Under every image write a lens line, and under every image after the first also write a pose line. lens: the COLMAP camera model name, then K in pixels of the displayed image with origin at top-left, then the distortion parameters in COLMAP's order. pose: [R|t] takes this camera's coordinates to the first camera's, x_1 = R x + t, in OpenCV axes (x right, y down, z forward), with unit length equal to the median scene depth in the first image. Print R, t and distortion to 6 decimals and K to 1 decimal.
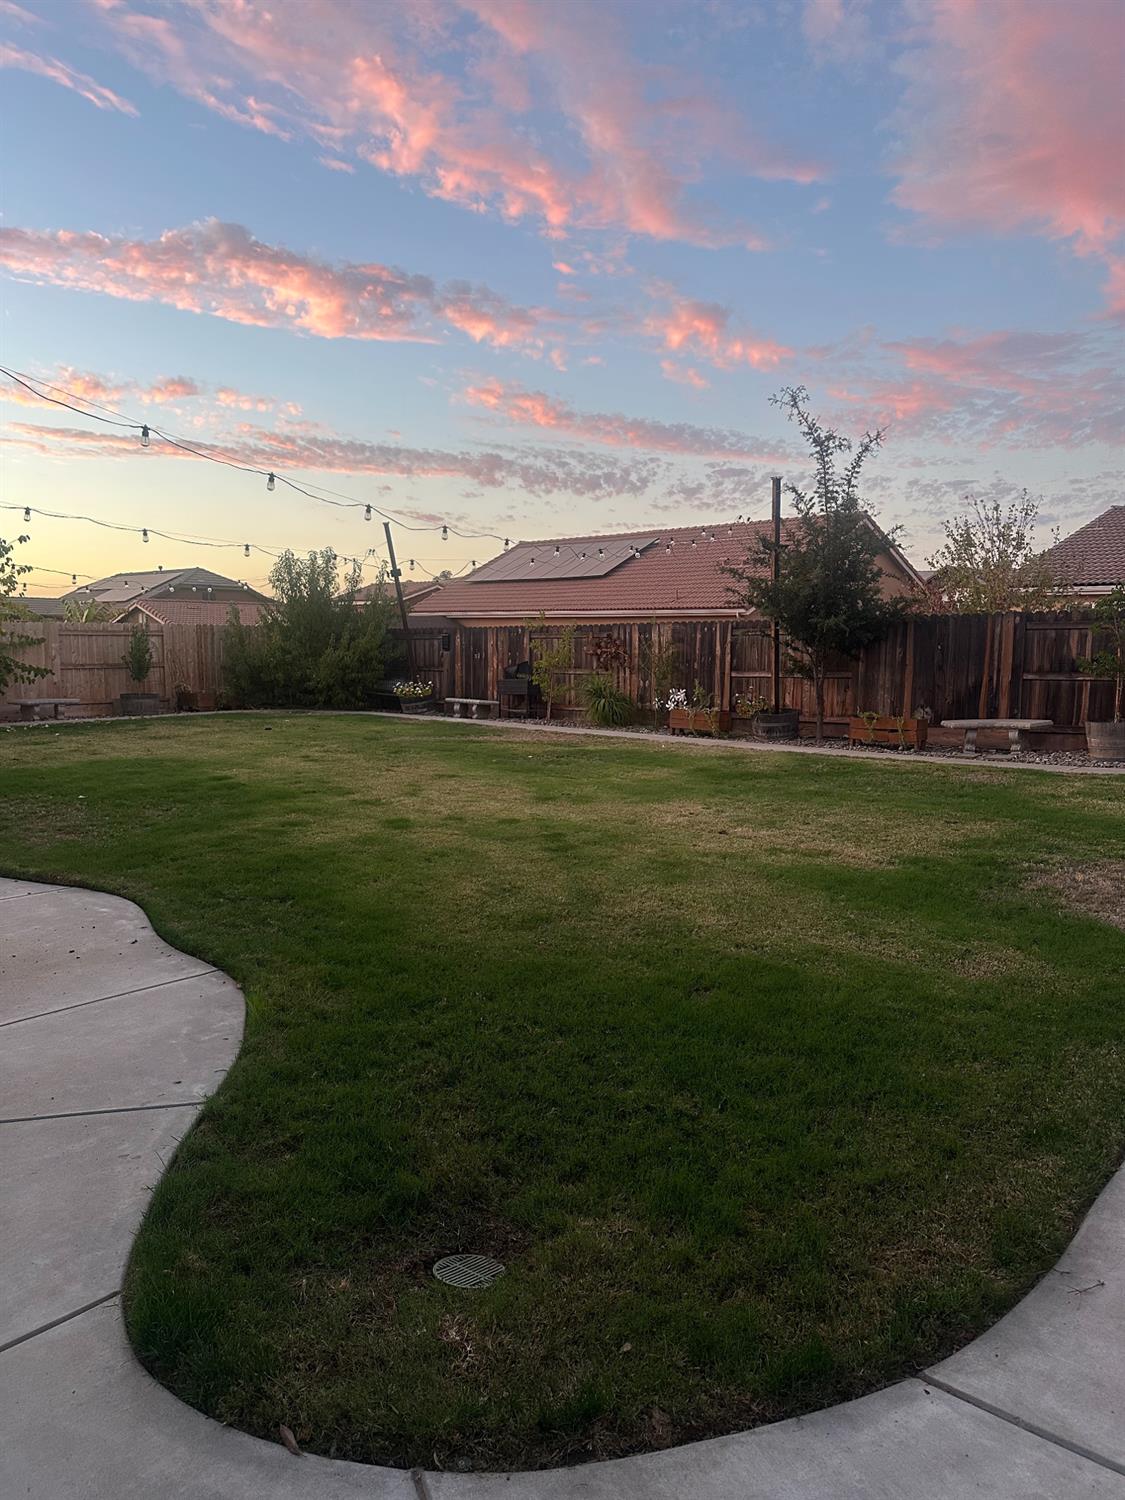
lens RADIAL K [[1054.8, 0, 562.5], [0, 1054.8, 750.0], [0, 0, 1]] dist [0.159824, -0.250128]
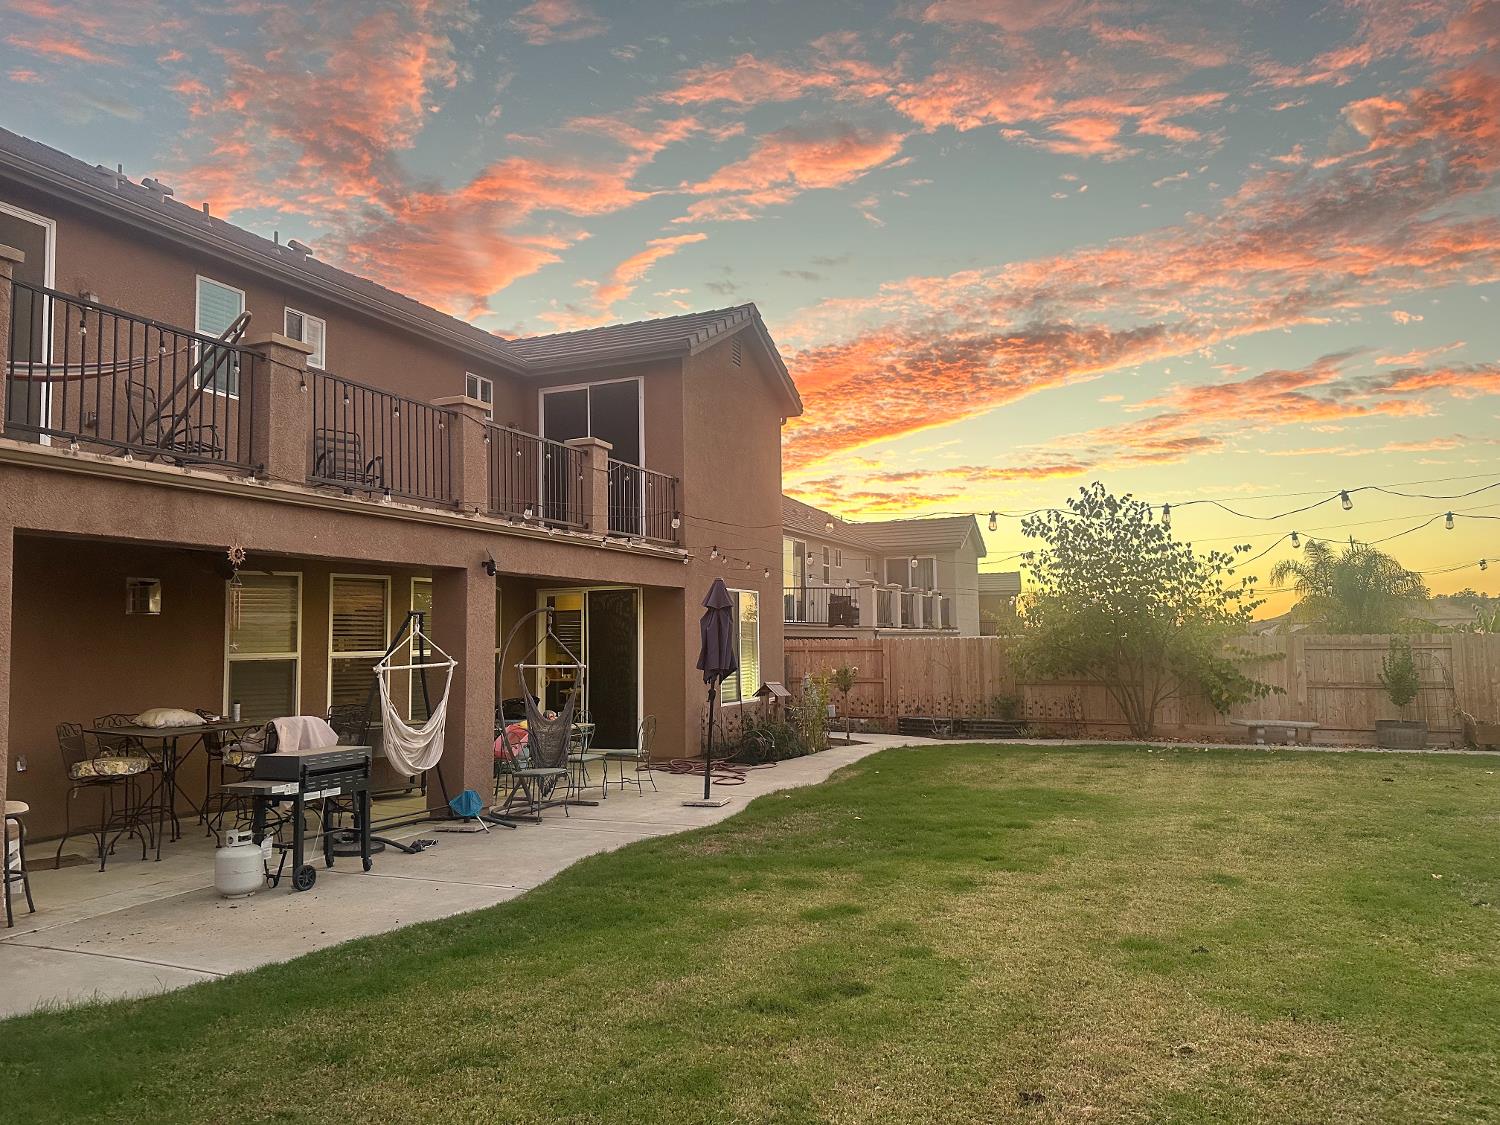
lens RADIAL K [[1054.8, 0, 750.0], [0, 1054.8, 562.5], [0, 0, 1]] dist [0.159824, -0.250128]
pose [[0.307619, -0.074847, -0.948561, 0.247237], [-0.093068, 0.989754, -0.108279, -0.039184], [0.946947, 0.121590, 0.297502, 0.297931]]
